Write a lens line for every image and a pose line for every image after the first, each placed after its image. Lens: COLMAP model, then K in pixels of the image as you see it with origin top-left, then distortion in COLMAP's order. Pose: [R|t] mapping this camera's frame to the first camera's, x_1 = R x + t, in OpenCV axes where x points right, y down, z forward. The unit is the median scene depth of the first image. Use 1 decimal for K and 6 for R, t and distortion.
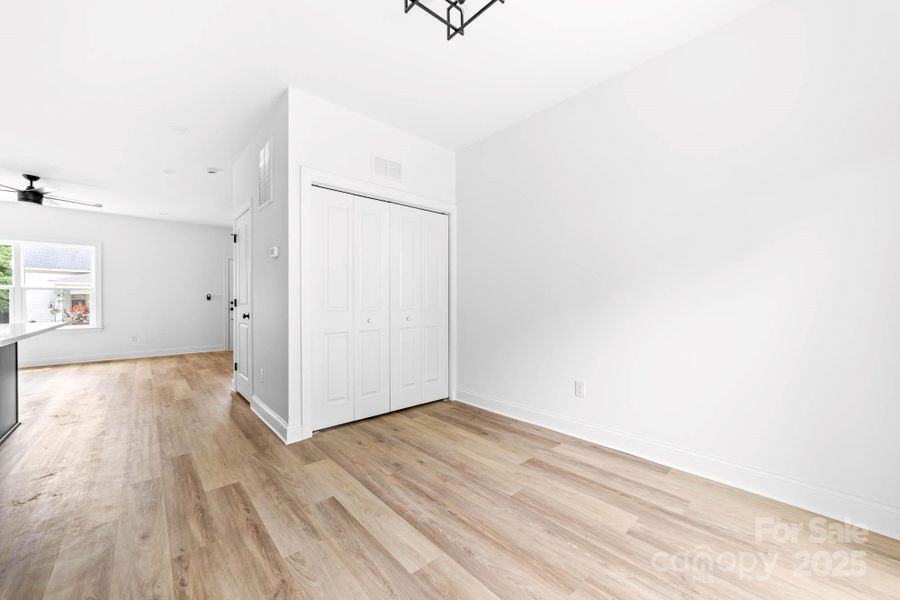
lens RADIAL K [[357.0, 0, 448.8], [0, 357.0, 301.5], [0, 0, 1]] dist [-0.020164, 0.010415]
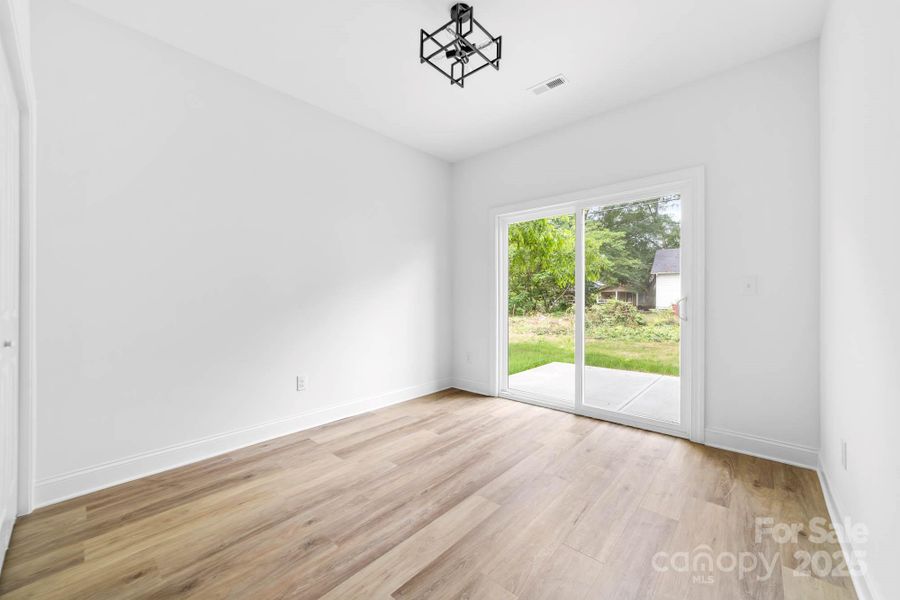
lens RADIAL K [[357.0, 0, 448.8], [0, 357.0, 301.5], [0, 0, 1]] dist [-0.020164, 0.010415]
pose [[-0.139687, -0.009319, 0.990152, -0.888905], [0.003335, 0.999946, 0.009882, -0.002459], [-0.990190, 0.004683, -0.139648, 0.884908]]
